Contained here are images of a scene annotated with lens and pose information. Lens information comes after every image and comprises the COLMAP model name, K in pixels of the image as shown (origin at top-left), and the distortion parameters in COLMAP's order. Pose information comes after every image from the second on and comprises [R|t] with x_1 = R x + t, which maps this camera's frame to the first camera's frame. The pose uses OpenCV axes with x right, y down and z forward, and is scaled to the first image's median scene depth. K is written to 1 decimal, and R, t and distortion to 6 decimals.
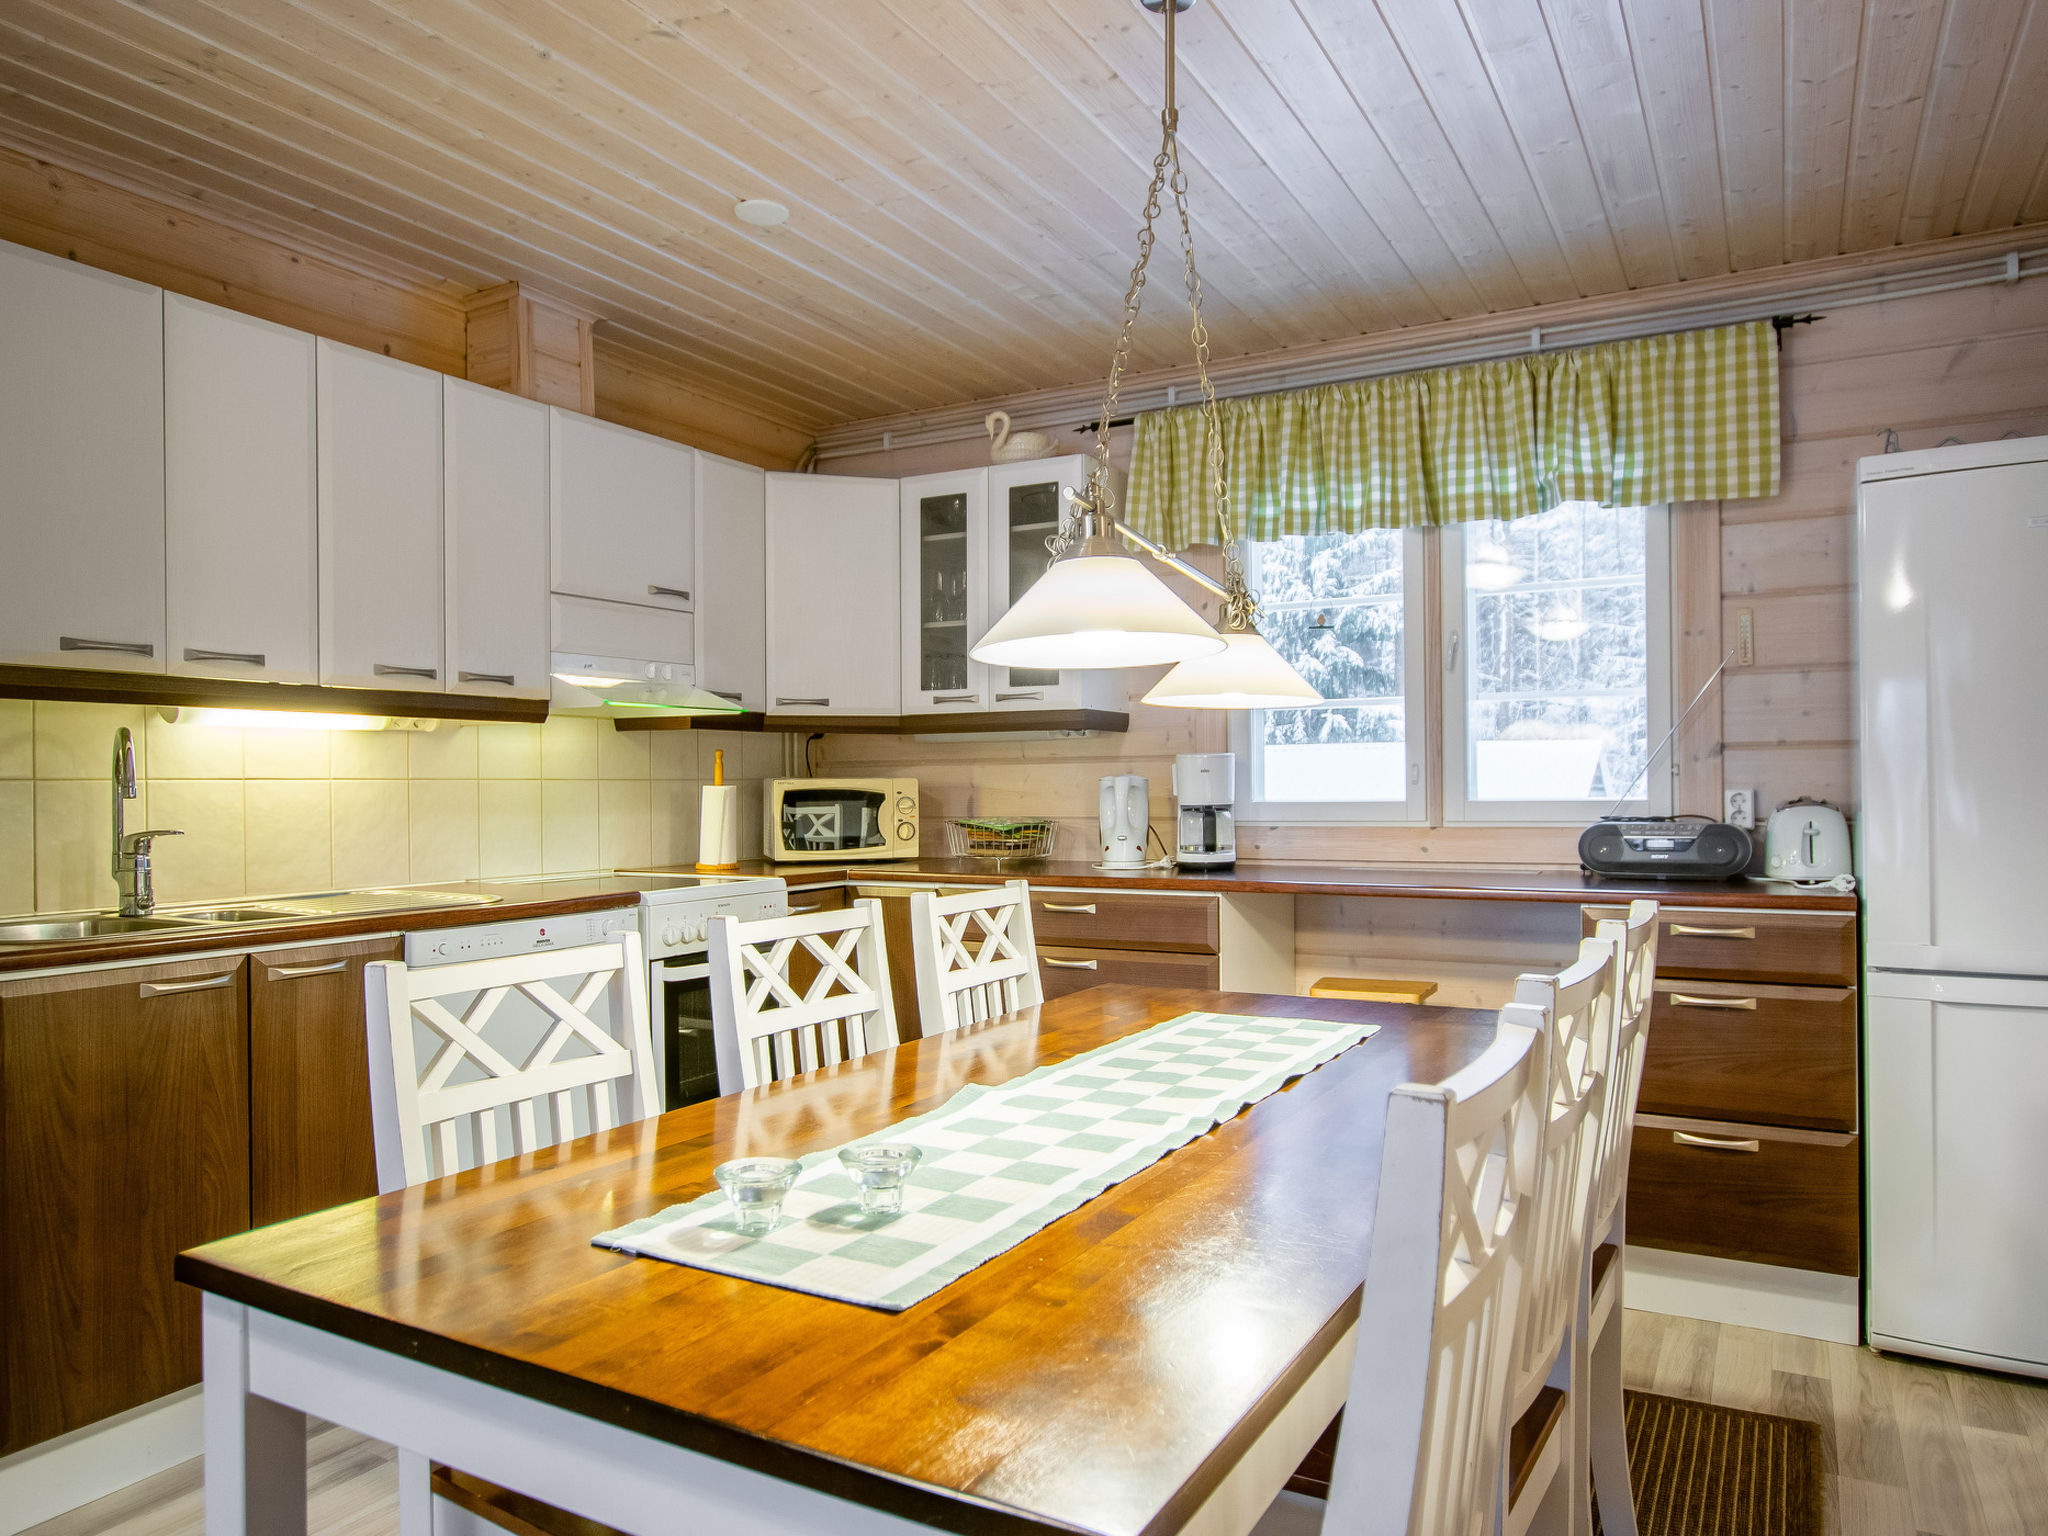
lens RADIAL K [[1403.7, 0, 1015.5], [0, 1403.7, 779.7], [0, 0, 1]] dist [0.002933, 0.005191]
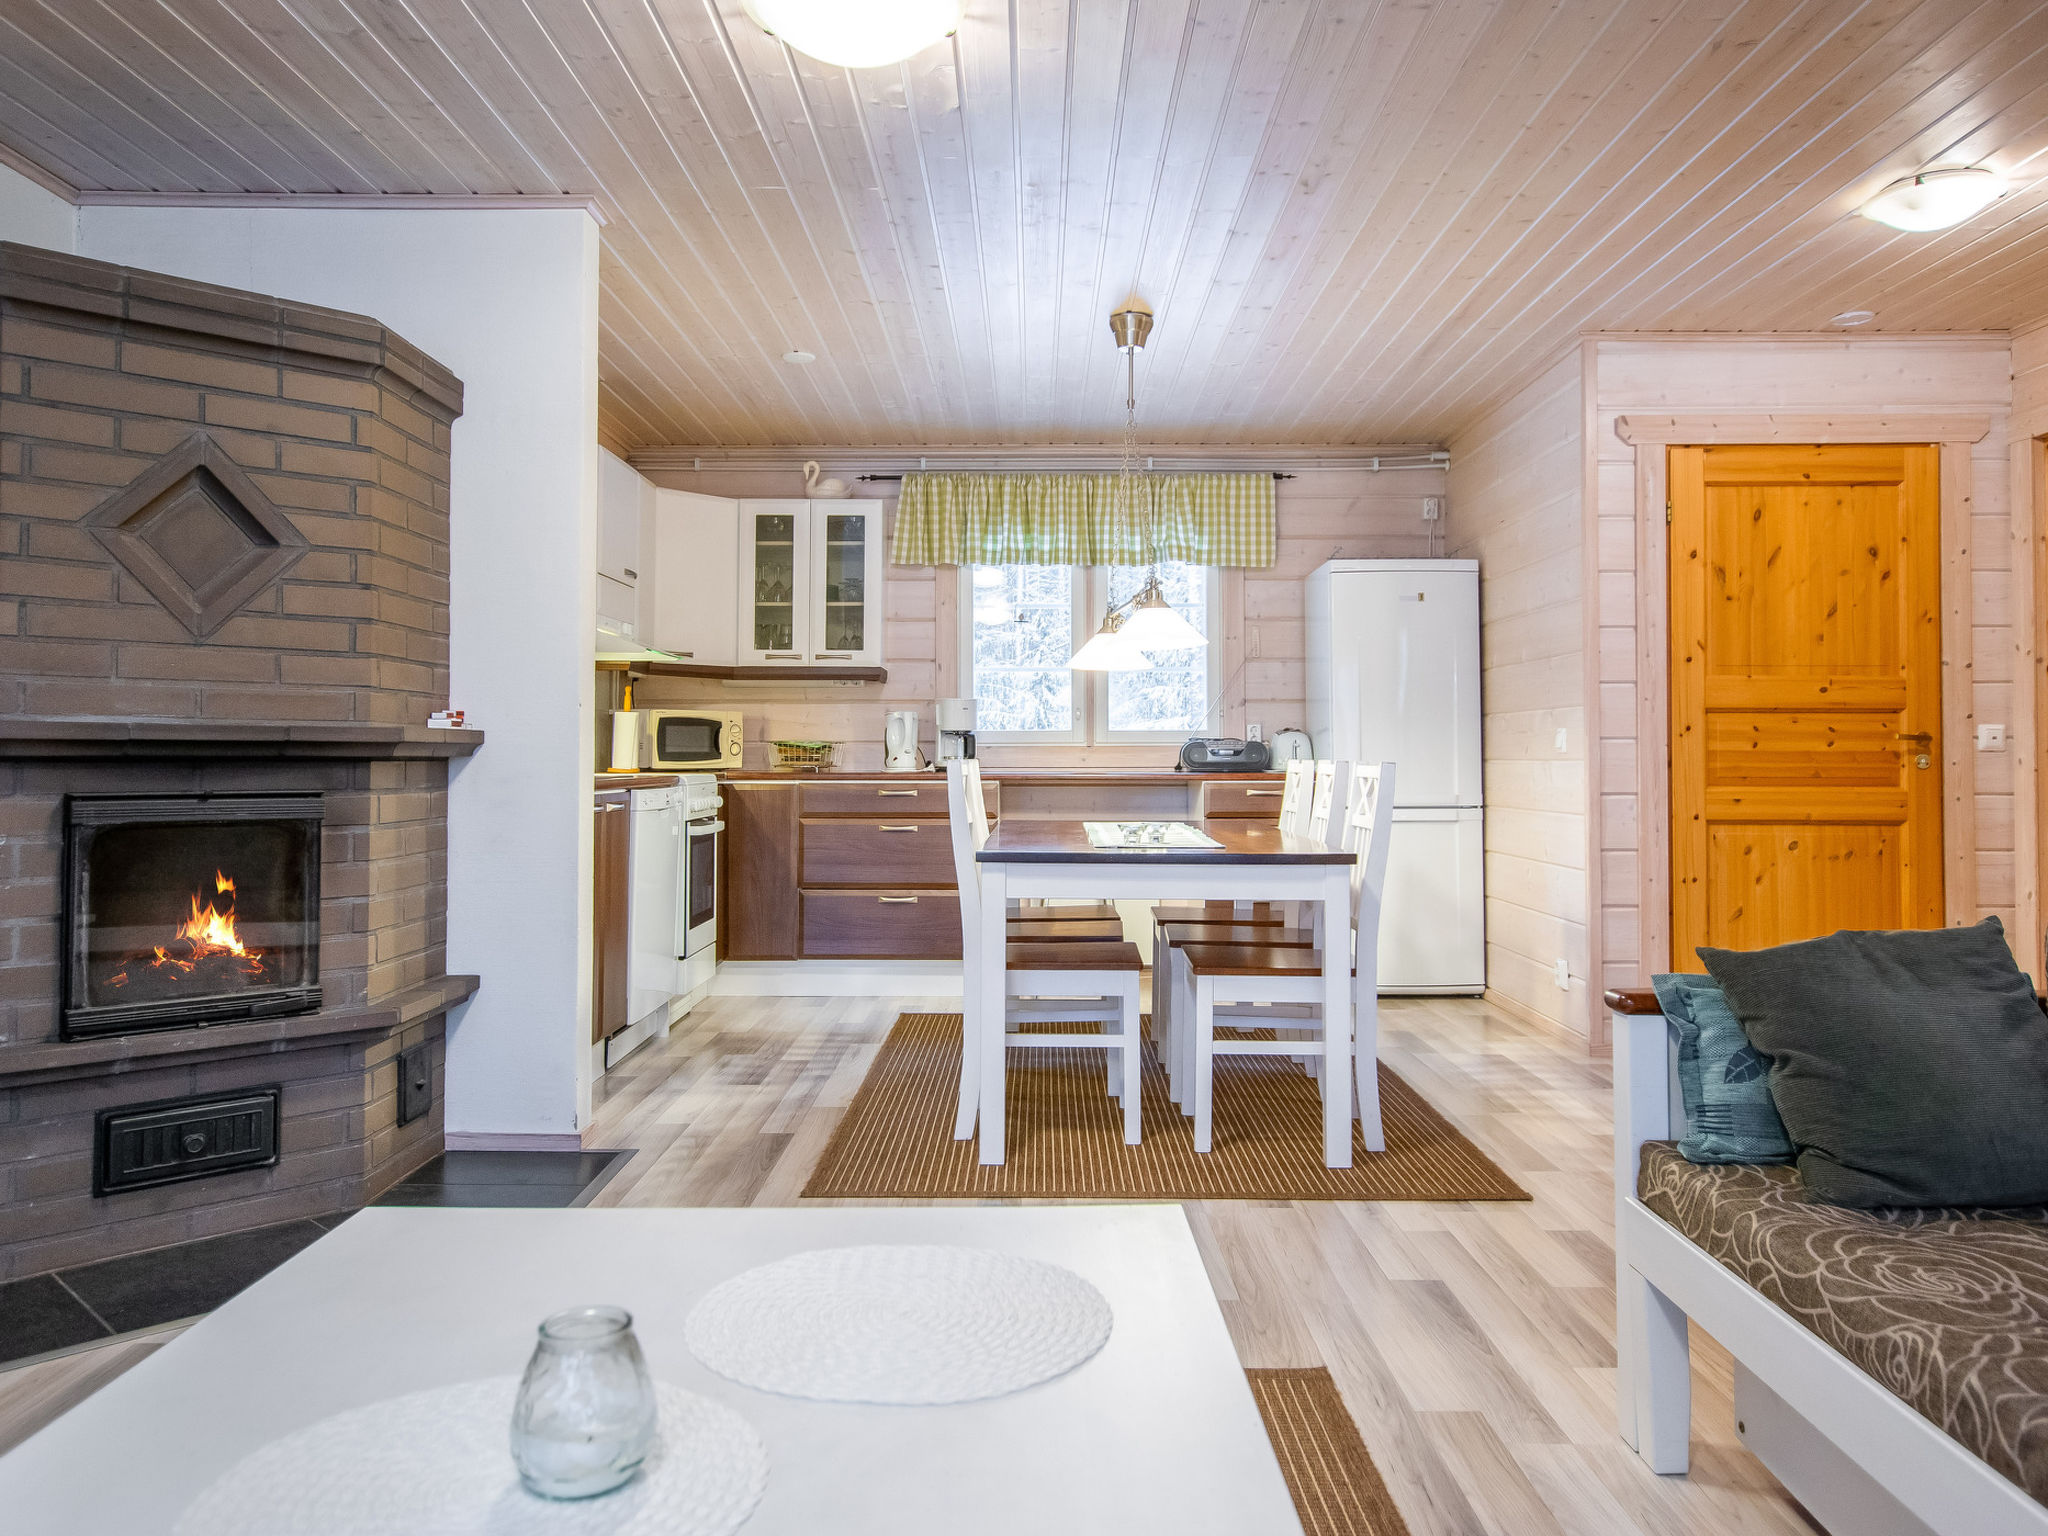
lens RADIAL K [[1586.6, 0, 1025.1], [0, 1586.6, 721.2], [0, 0, 1]] dist [0.047136, -0.000611]
pose [[0.872962, 0.022530, 0.487267, -0.710986], [-0.009813, 0.999542, -0.028636, 0.061236], [-0.487689, 0.020216, 0.872783, -0.626197]]
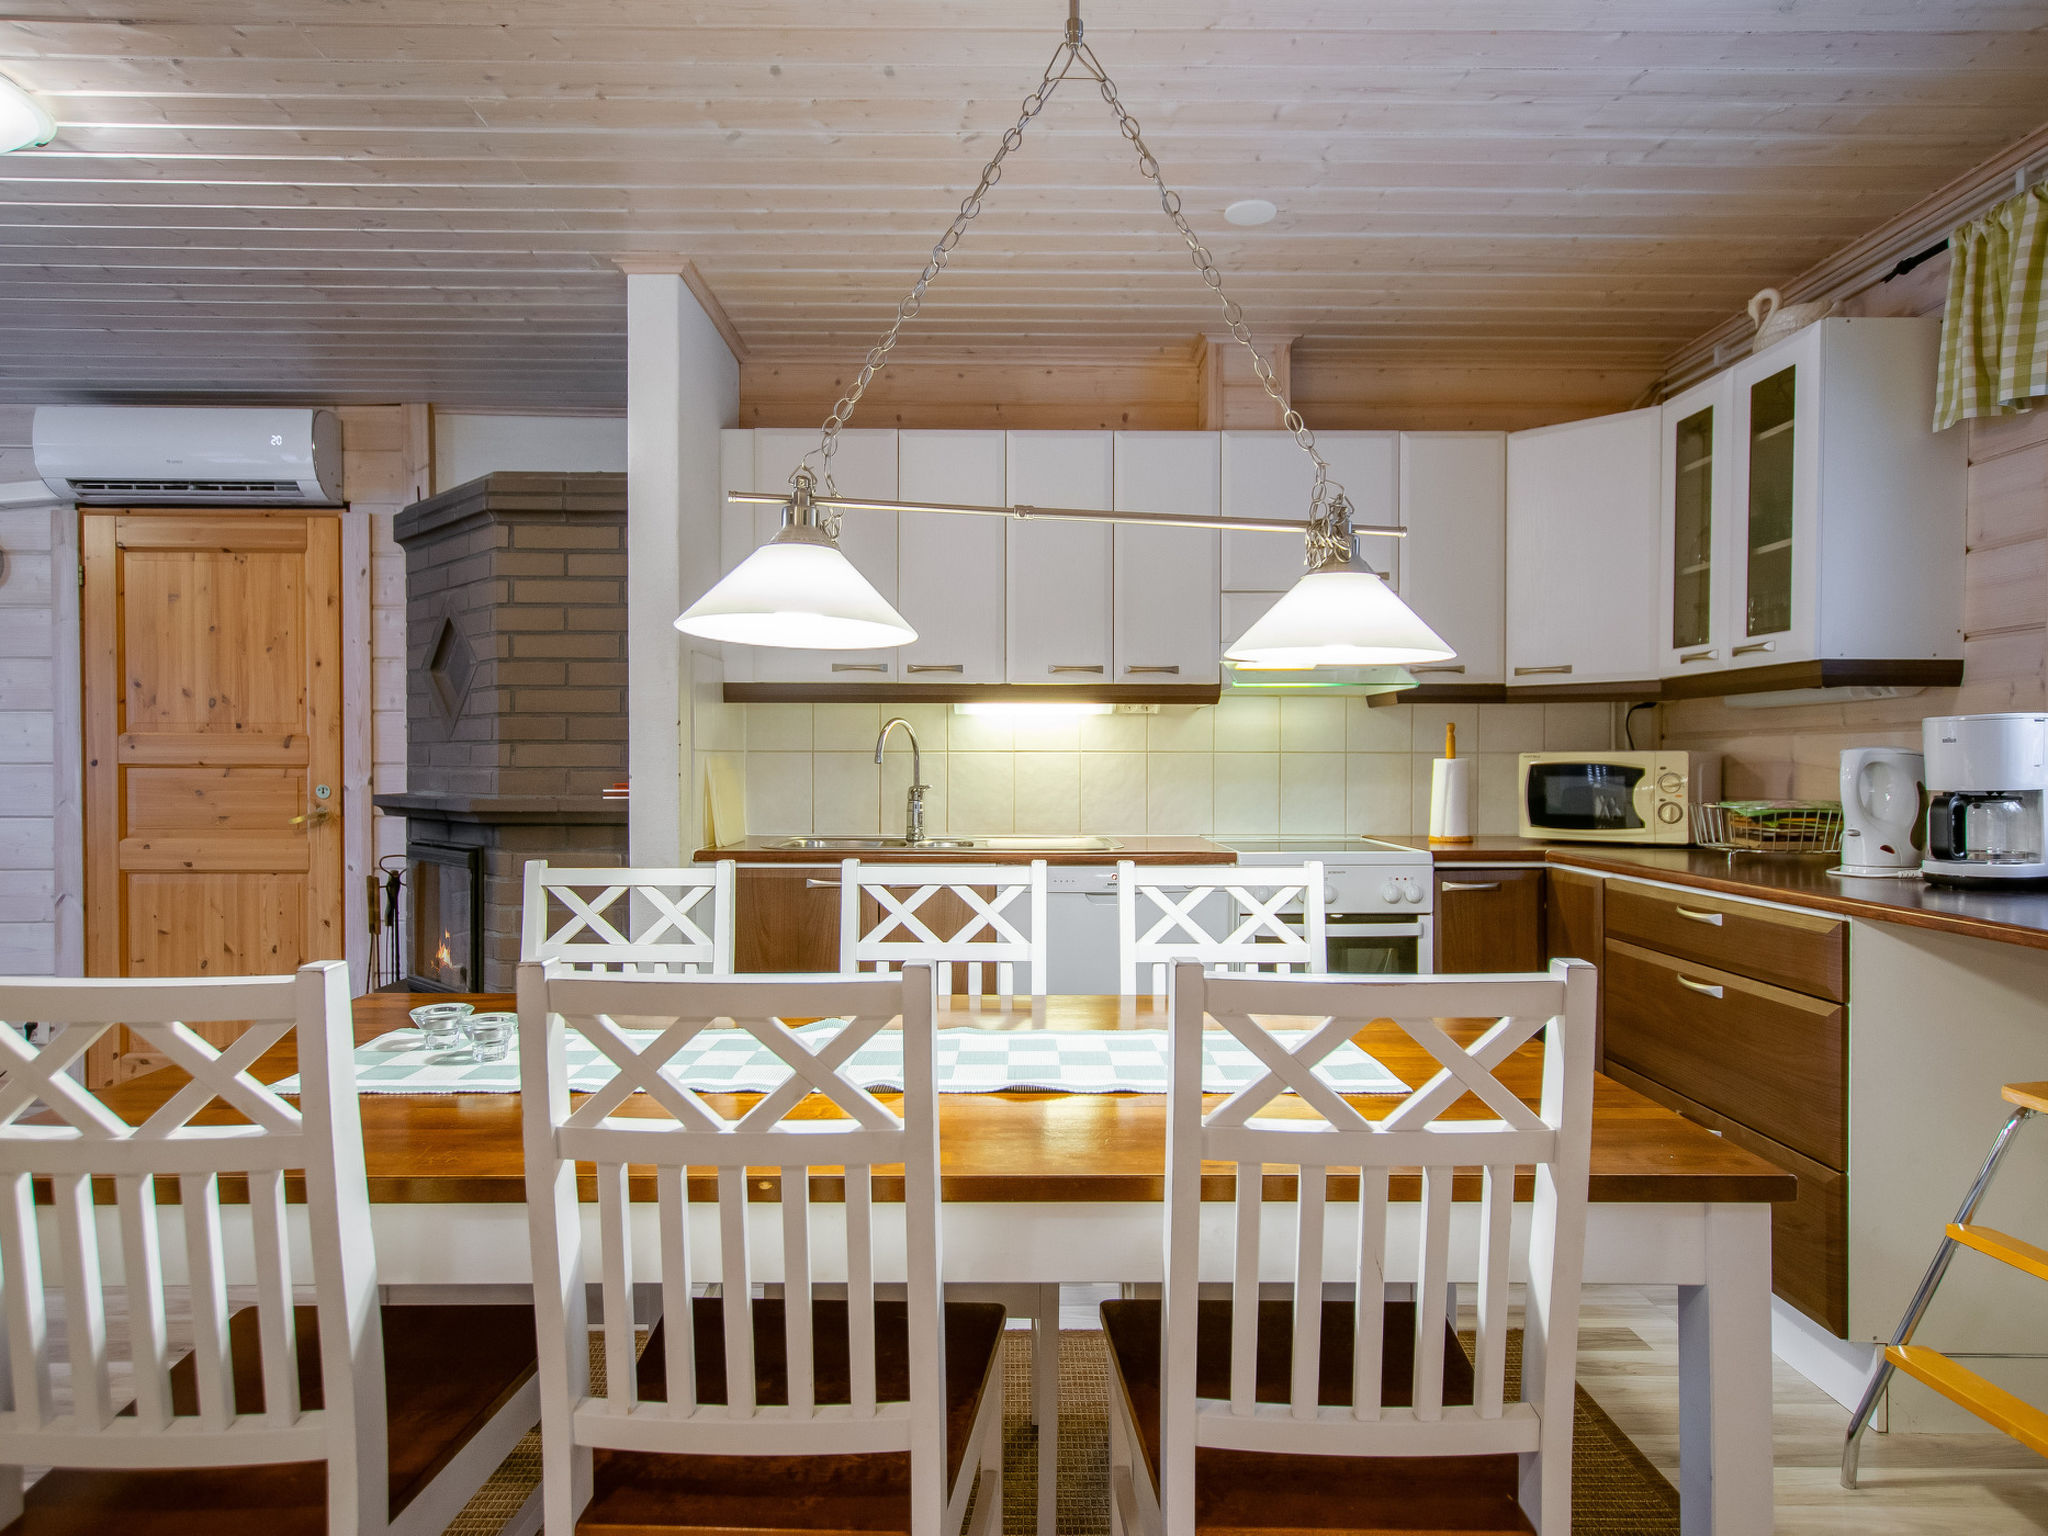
lens RADIAL K [[1249.5, 0, 1010.4], [0, 1249.5, 776.3], [0, 0, 1]] dist [0.013788, 0.002073]
pose [[0.491386, 0.017132, -0.870773, 0.464748], [-0.002163, 0.999827, 0.018451, 0.000865], [0.870939, -0.007183, 0.491339, 0.318407]]
